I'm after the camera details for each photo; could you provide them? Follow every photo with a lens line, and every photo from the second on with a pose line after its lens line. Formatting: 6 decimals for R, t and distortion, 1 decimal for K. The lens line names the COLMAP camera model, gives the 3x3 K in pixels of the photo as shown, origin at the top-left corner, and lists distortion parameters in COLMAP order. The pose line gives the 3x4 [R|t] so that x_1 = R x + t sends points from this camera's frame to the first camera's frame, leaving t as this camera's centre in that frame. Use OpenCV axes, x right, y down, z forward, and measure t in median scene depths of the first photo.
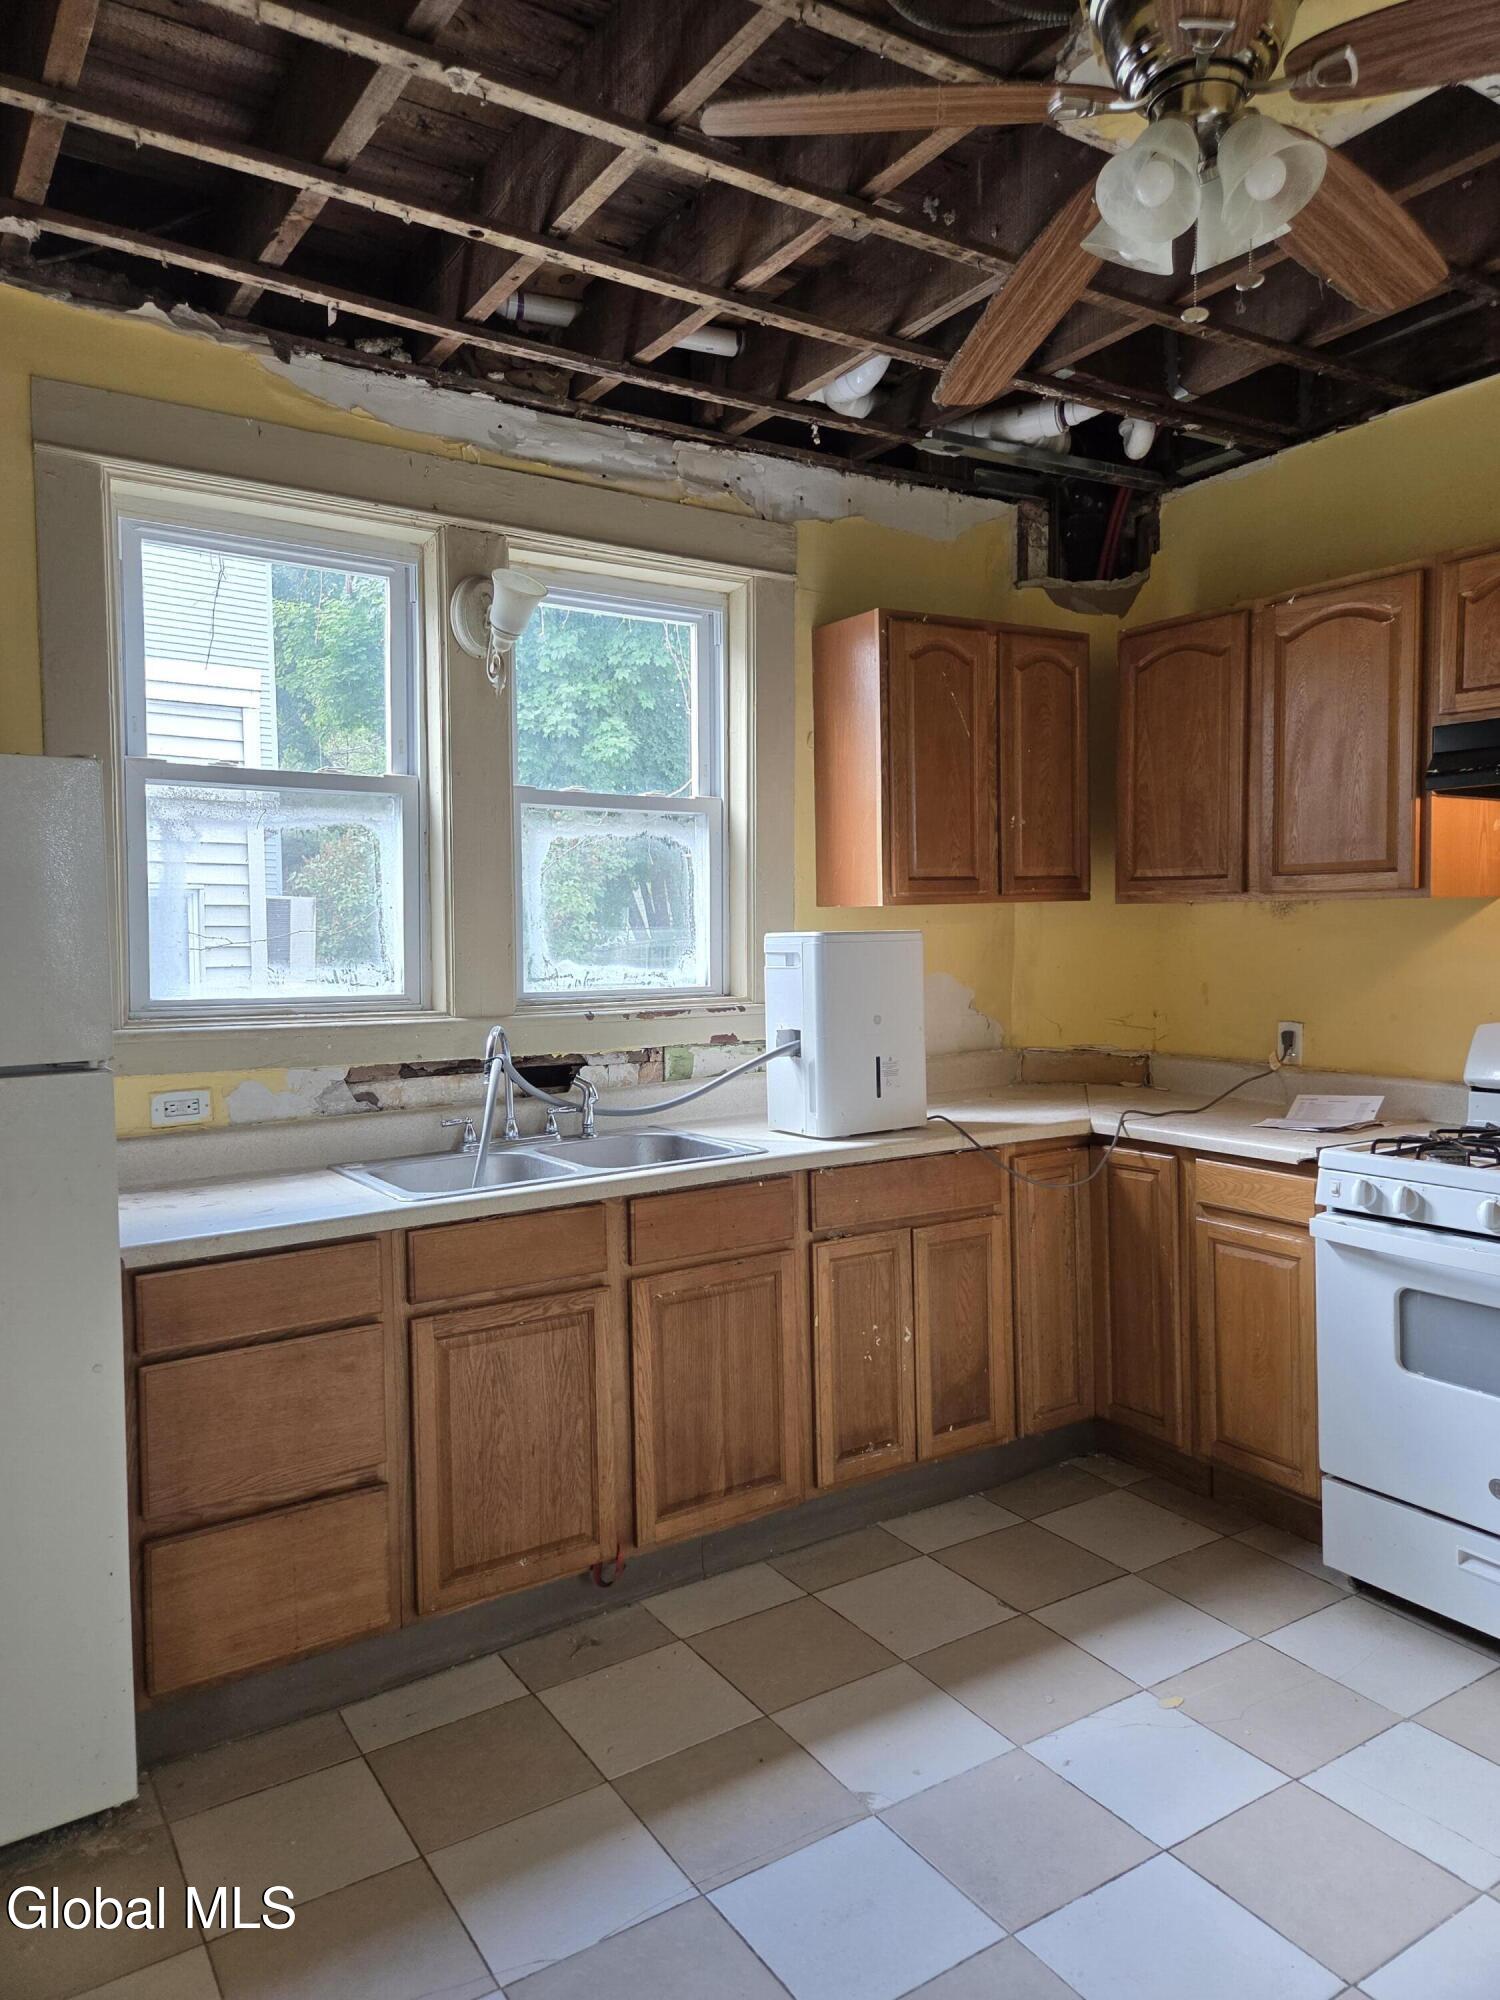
lens RADIAL K [[1344.5, 0, 733.8], [0, 1344.5, 994.4], [0, 0, 1]] dist [0.075674, -0.060165]
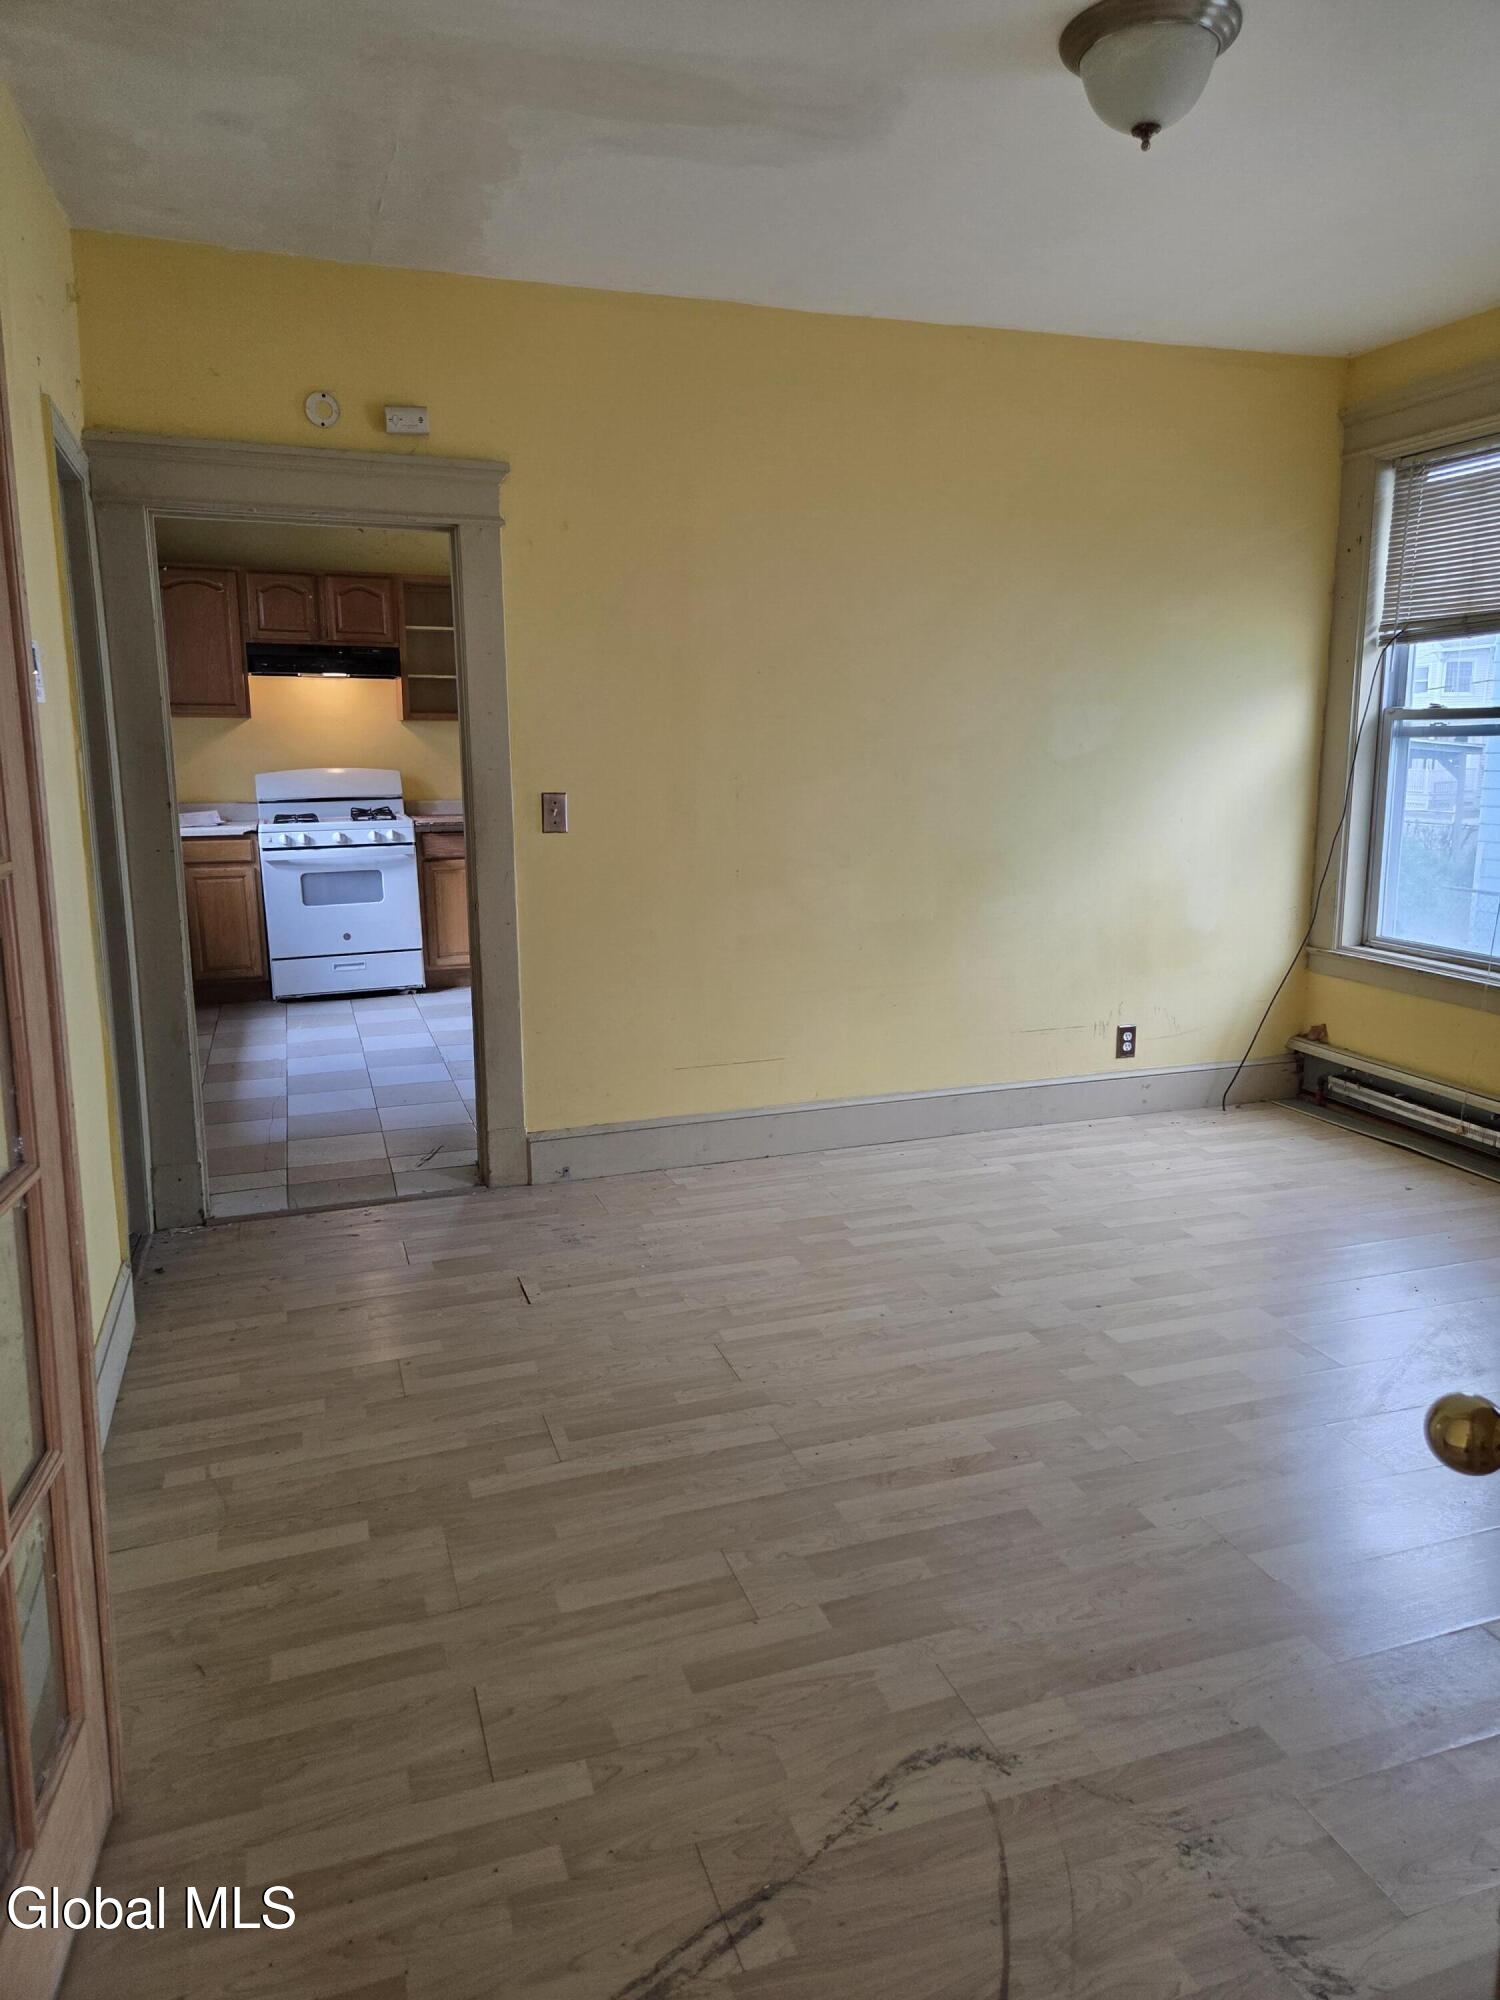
lens RADIAL K [[1344.5, 0, 763.5], [0, 1344.5, 992.1], [0, 0, 1]] dist [0.075674, -0.060165]
pose [[0.225085, -0.173526, 0.958763, -1.513973], [0.048680, 0.984787, 0.166808, 0.042761], [-0.973122, 0.009126, 0.230108, -0.360012]]
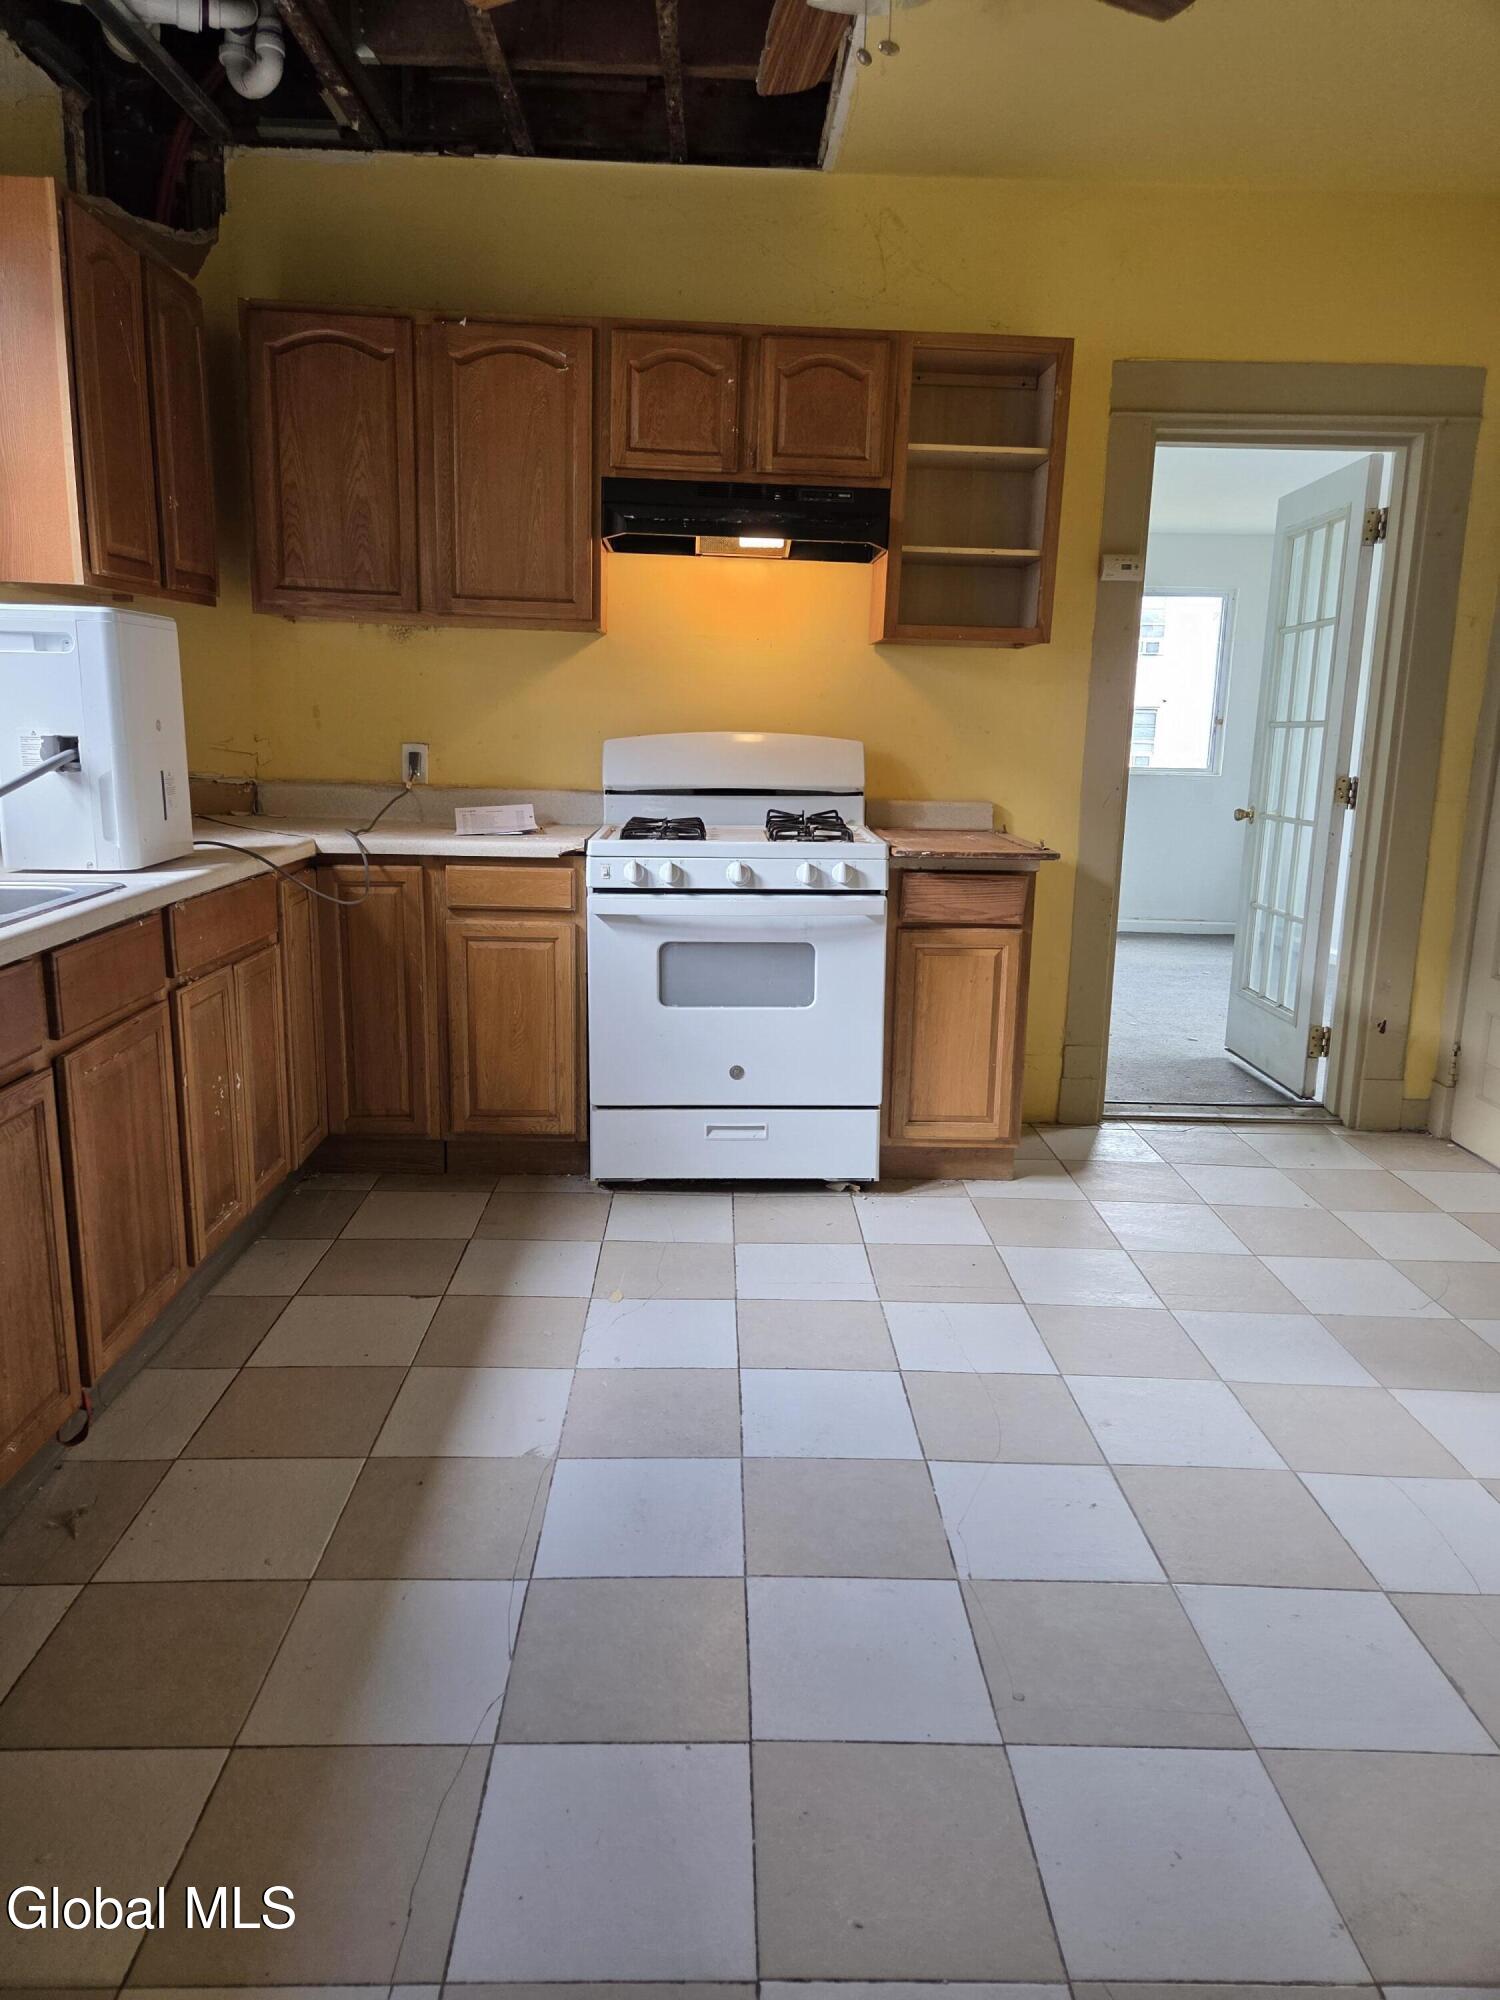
lens RADIAL K [[1344.5, 0, 751.9], [0, 1344.5, 999.0], [0, 0, 1]] dist [0.075674, -0.060165]
pose [[0.509483, -0.151613, 0.847019, -0.450005], [0.010049, 0.985336, 0.170327, 0.045827], [-0.860422, -0.078267, 0.503535, 0.249354]]
